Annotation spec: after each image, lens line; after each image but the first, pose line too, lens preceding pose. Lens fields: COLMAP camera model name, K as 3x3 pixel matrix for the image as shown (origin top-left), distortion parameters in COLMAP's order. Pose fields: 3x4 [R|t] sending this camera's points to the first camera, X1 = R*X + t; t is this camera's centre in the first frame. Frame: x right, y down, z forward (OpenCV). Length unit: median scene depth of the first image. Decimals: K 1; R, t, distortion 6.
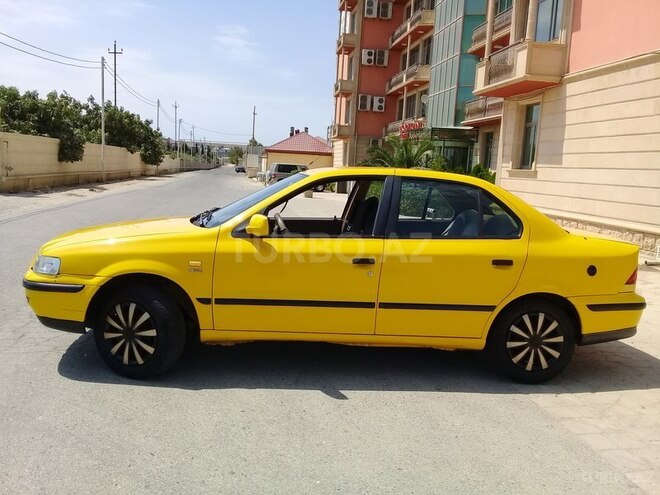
lens RADIAL K [[611.8, 0, 330.0], [0, 611.8, 247.5], [0, 0, 1]] dist [0.084435, -0.168432]
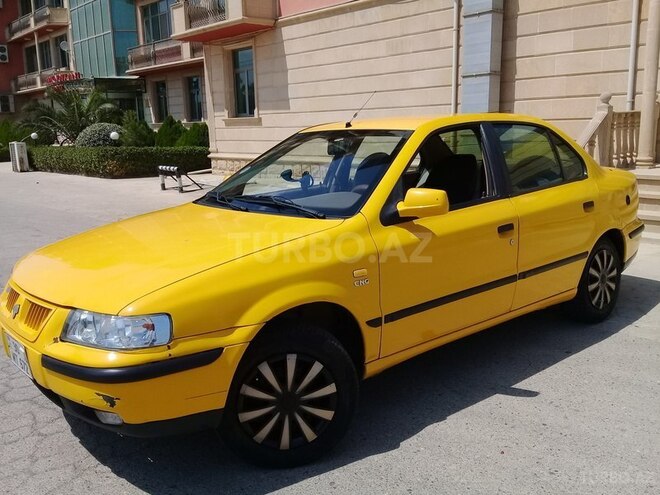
lens RADIAL K [[611.8, 0, 330.0], [0, 611.8, 247.5], [0, 0, 1]] dist [0.084435, -0.168432]
pose [[0.821632, -0.186574, 0.538619, -0.155394], [0.144644, 0.982230, 0.119592, -0.022438], [-0.551361, -0.020353, 0.834019, 0.115568]]
